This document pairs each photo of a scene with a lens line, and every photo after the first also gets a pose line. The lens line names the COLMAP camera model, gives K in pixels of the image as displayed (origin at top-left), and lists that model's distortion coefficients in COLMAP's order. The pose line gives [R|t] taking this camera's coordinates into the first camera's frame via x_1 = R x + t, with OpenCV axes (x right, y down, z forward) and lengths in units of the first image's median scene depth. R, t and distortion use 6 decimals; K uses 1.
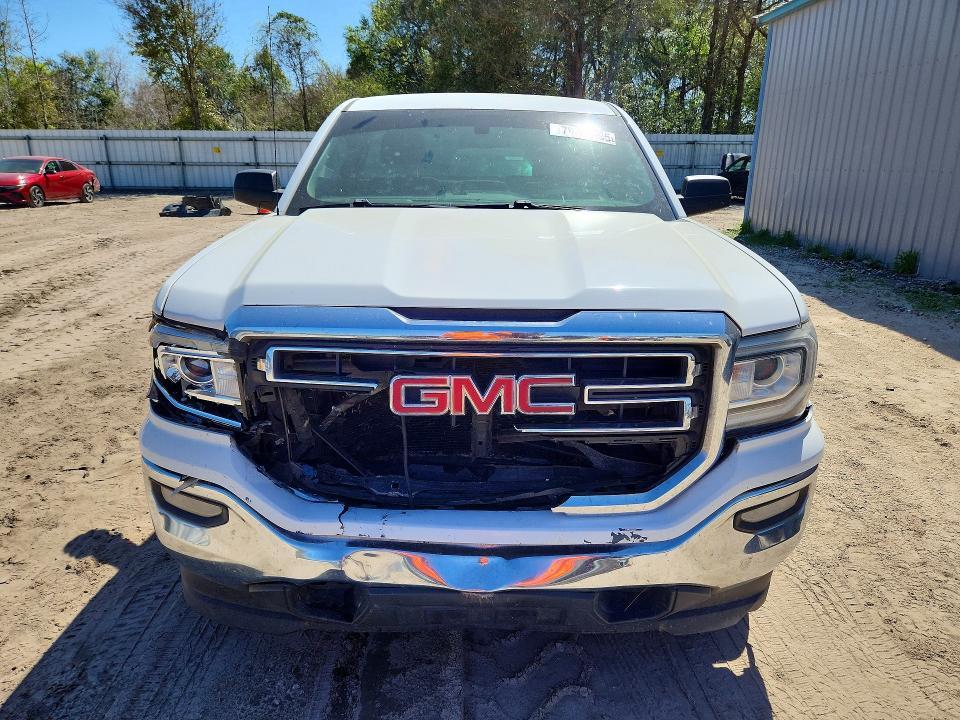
lens RADIAL K [[706.4, 0, 480.0], [0, 706.4, 360.0], [0, 0, 1]] dist [0.032154, -0.000209]
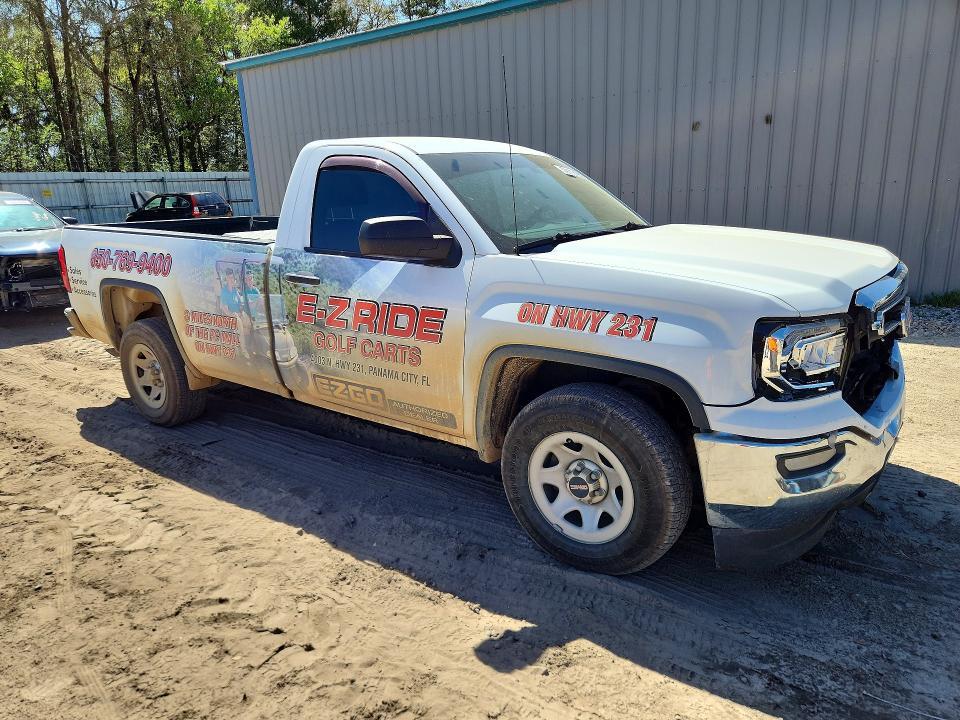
lens RADIAL K [[706.4, 0, 480.0], [0, 706.4, 360.0], [0, 0, 1]] dist [0.032154, -0.000209]
pose [[0.538723, -0.224171, 0.812112, -1.158302], [0.266163, 0.959867, 0.088394, -0.150441], [-0.799334, 0.168534, 0.576768, 0.494940]]
